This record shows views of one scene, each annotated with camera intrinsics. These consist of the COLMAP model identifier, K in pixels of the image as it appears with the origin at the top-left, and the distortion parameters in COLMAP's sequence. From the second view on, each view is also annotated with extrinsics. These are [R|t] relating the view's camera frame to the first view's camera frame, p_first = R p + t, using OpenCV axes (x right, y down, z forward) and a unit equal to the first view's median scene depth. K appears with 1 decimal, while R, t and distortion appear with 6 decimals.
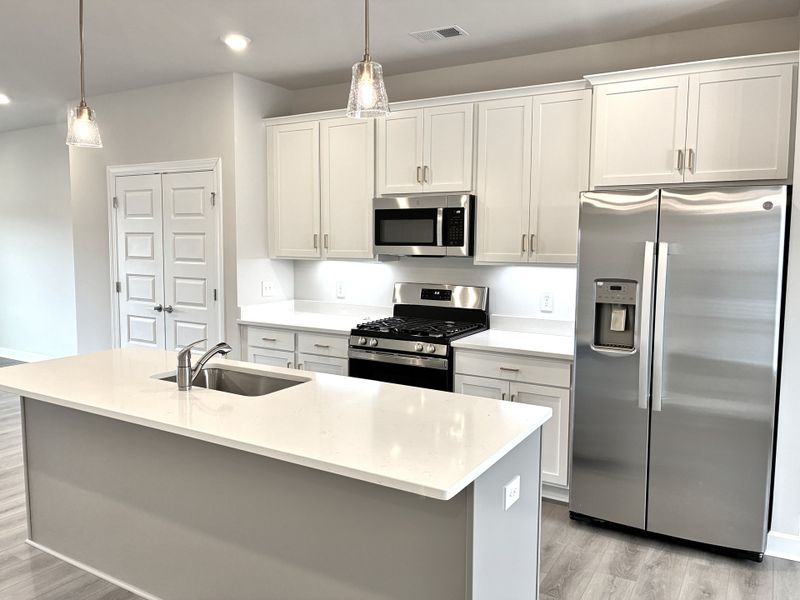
lens RADIAL K [[600.8, 0, 406.5], [0, 600.8, 297.7], [0, 0, 1]] dist [0.051711, -0.060580]
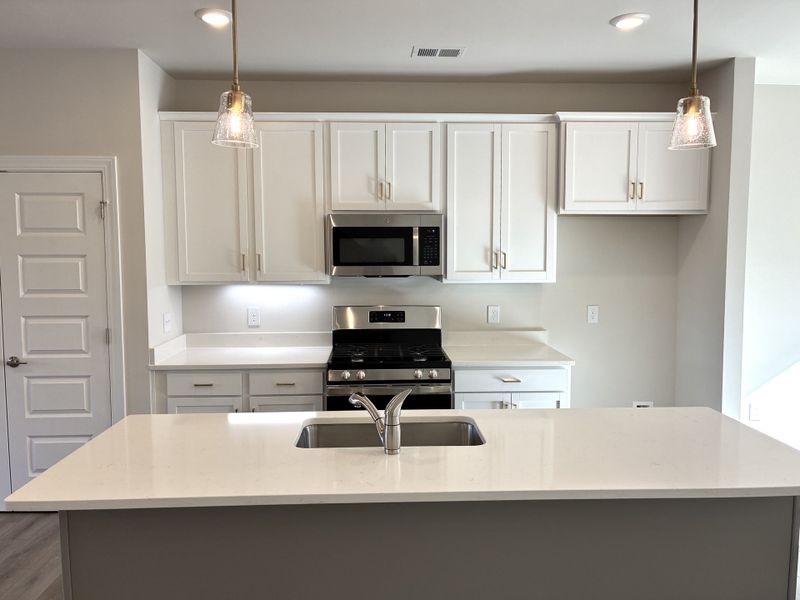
lens RADIAL K [[600.8, 0, 403.8], [0, 600.8, 301.1], [0, 0, 1]] dist [0.051711, -0.060580]
pose [[0.841434, -0.055864, 0.537464, -0.486539], [0.061881, 0.998060, 0.006860, -0.036253], [-0.536805, 0.027487, 0.843259, 0.187451]]
